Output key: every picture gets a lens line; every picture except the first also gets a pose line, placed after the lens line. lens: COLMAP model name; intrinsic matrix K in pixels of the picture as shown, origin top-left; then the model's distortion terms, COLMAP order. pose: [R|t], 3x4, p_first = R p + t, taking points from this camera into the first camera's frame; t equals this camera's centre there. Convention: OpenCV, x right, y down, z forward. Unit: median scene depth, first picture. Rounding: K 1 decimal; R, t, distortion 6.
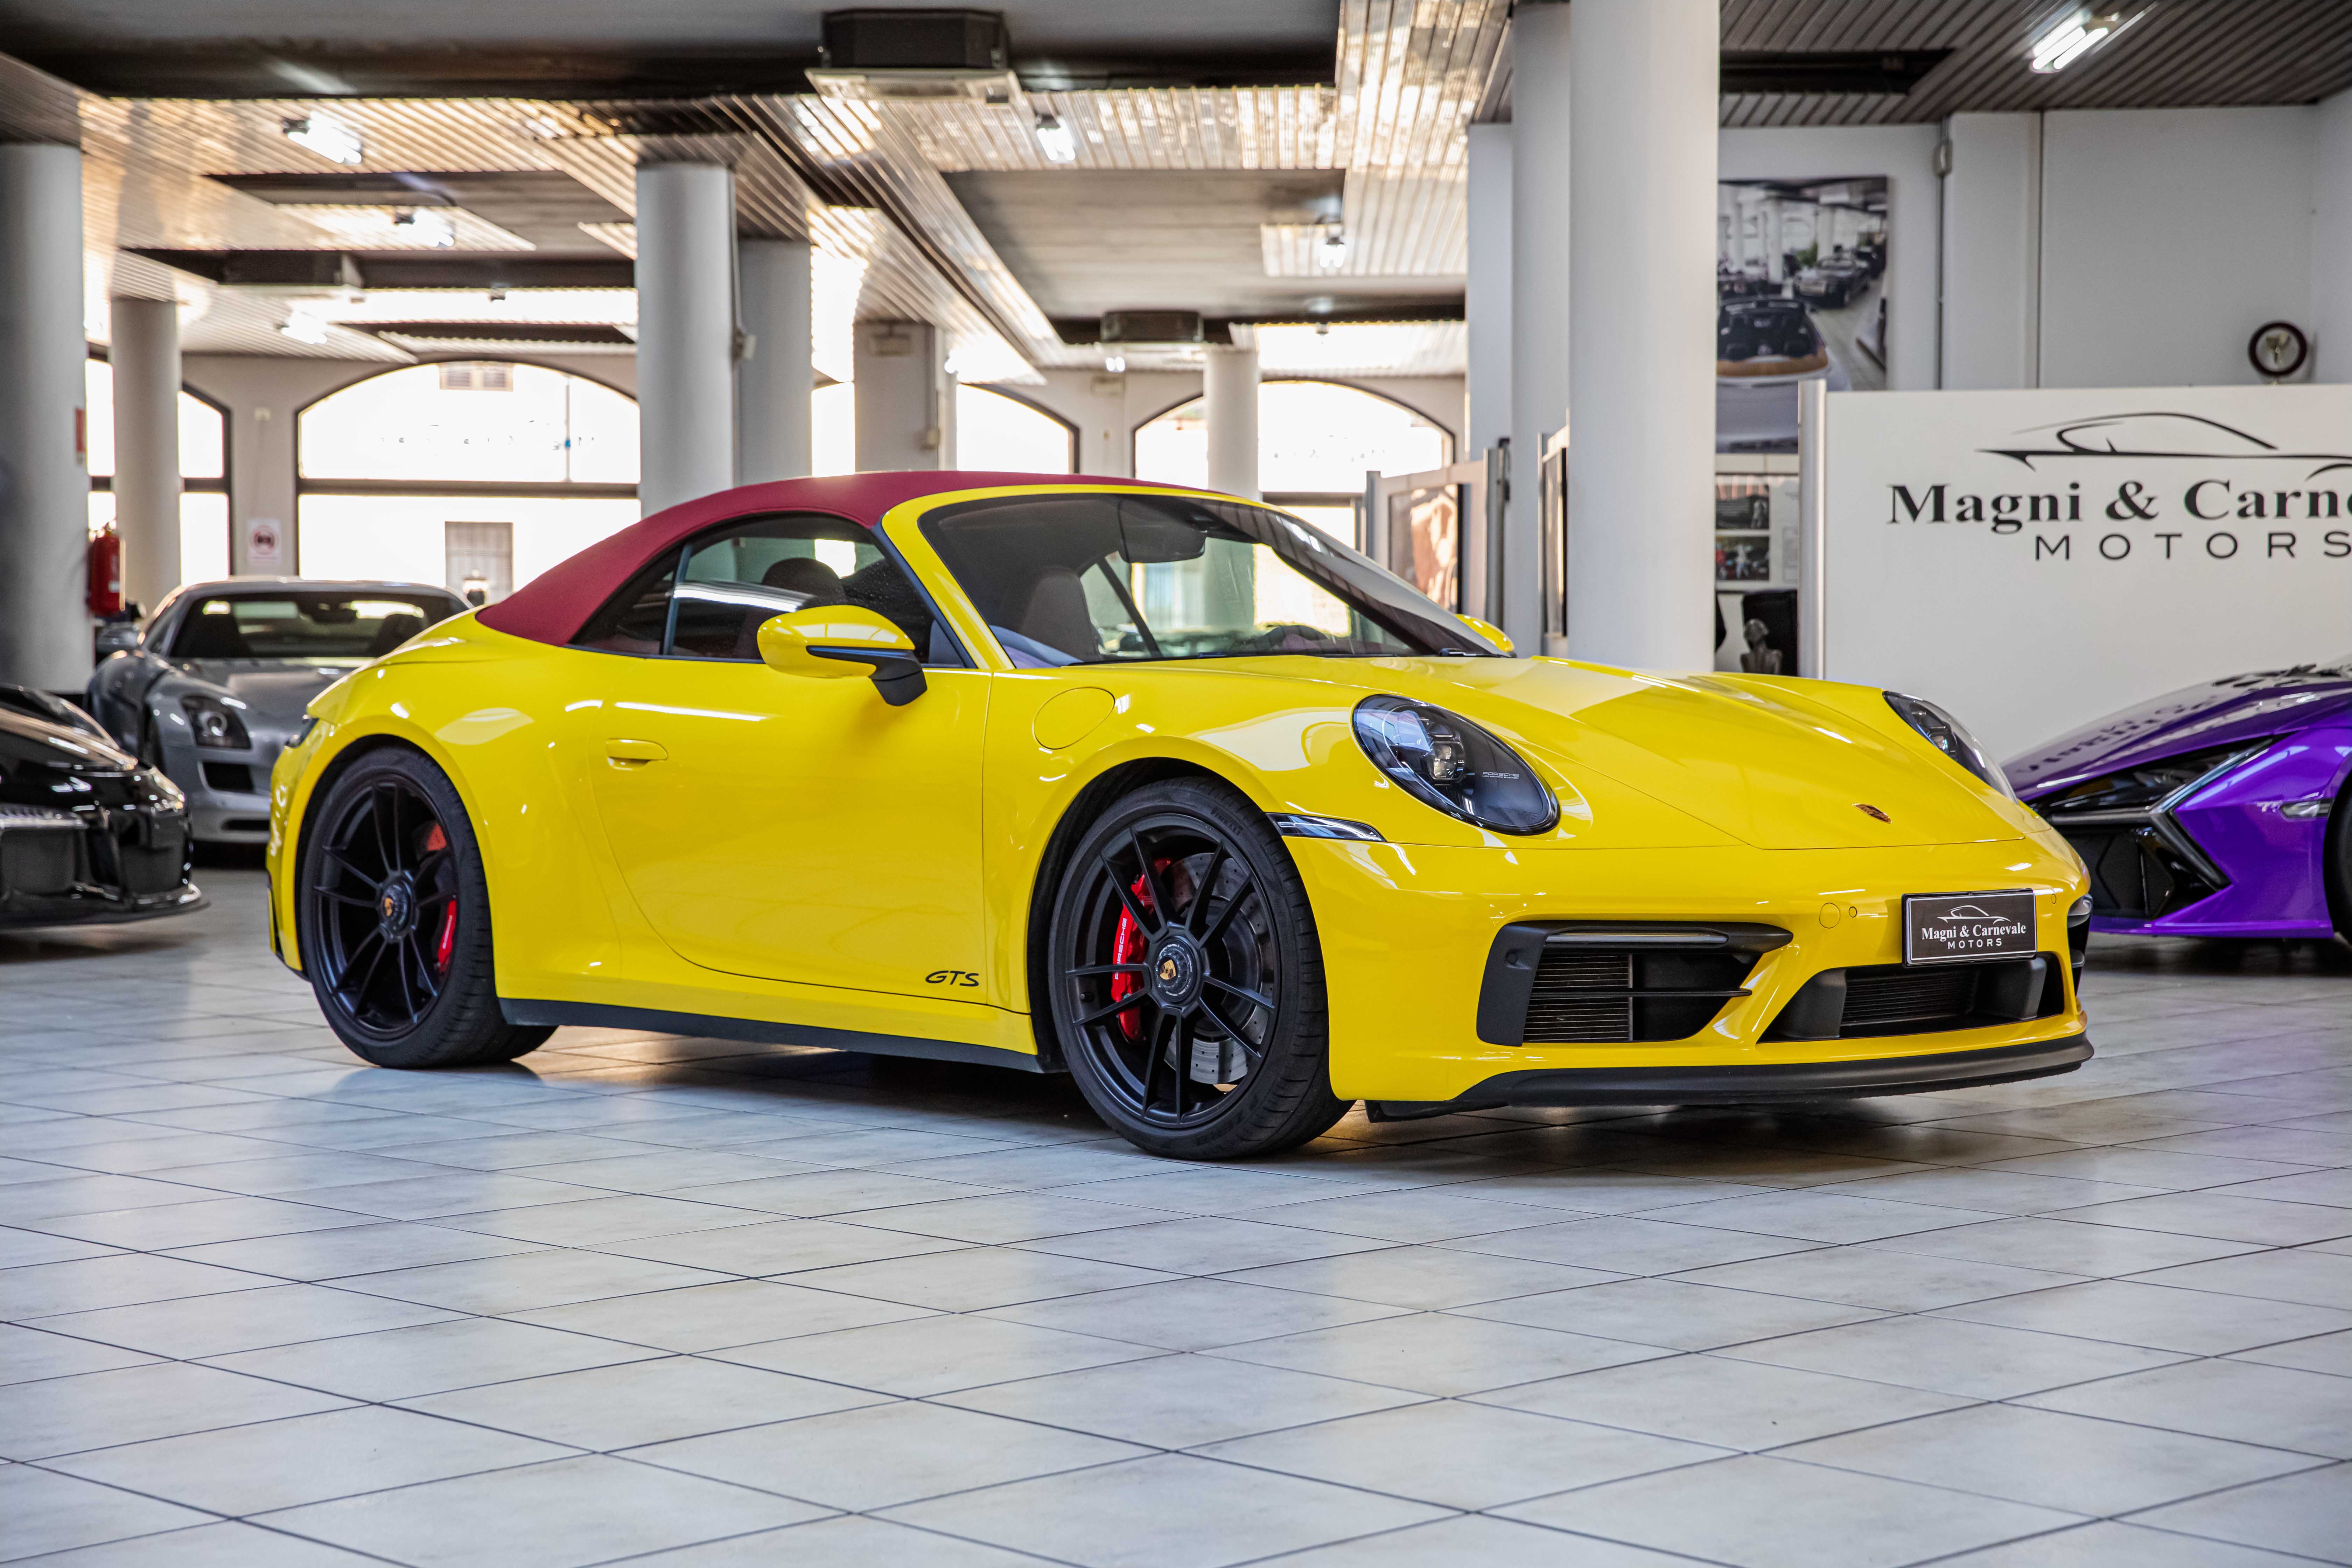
lens RADIAL K [[4045.1, 0, 1176.0], [0, 4045.1, 784.0], [0, 0, 1]] dist [0.184847, 0.082502]
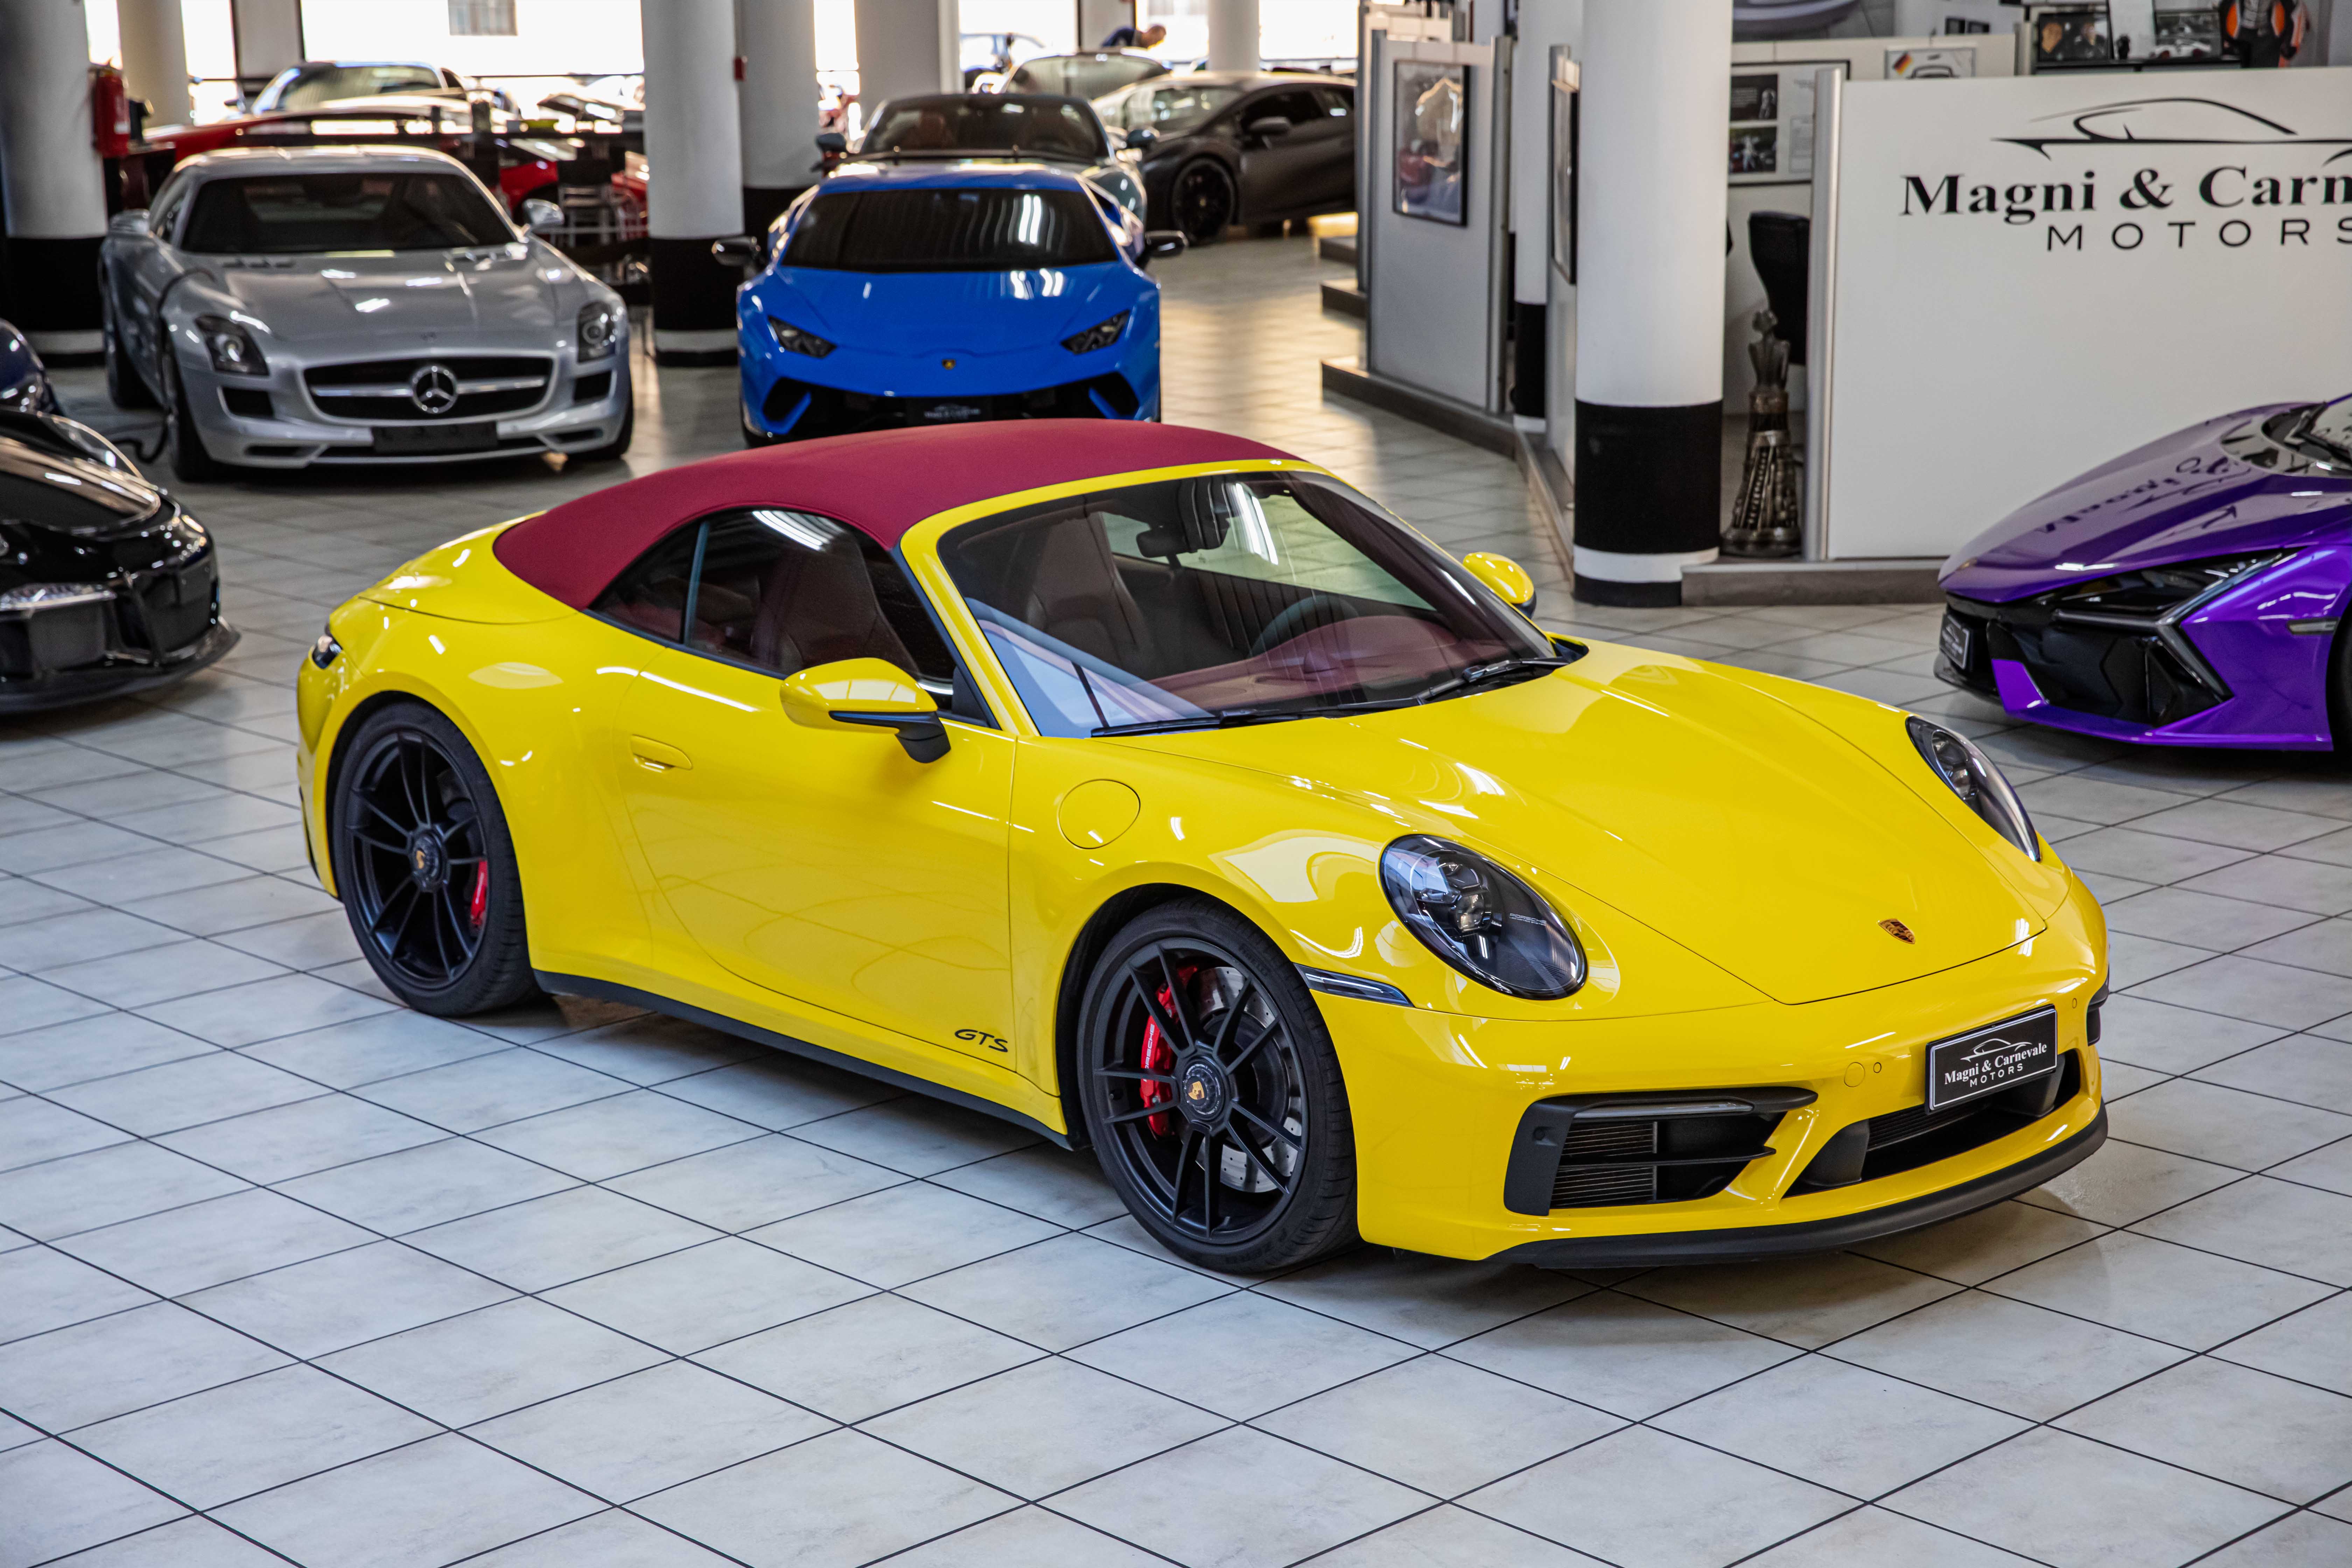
lens RADIAL K [[3894.4, 0, 1176.0], [0, 3894.4, 784.0], [0, 0, 1]] dist [0.168860, 0.090278]
pose [[0.999960, -0.008875, -0.000700, -0.002911], [0.008850, 0.982478, 0.186167, -0.107993], [-0.000965, -0.186166, 0.982518, 0.029381]]
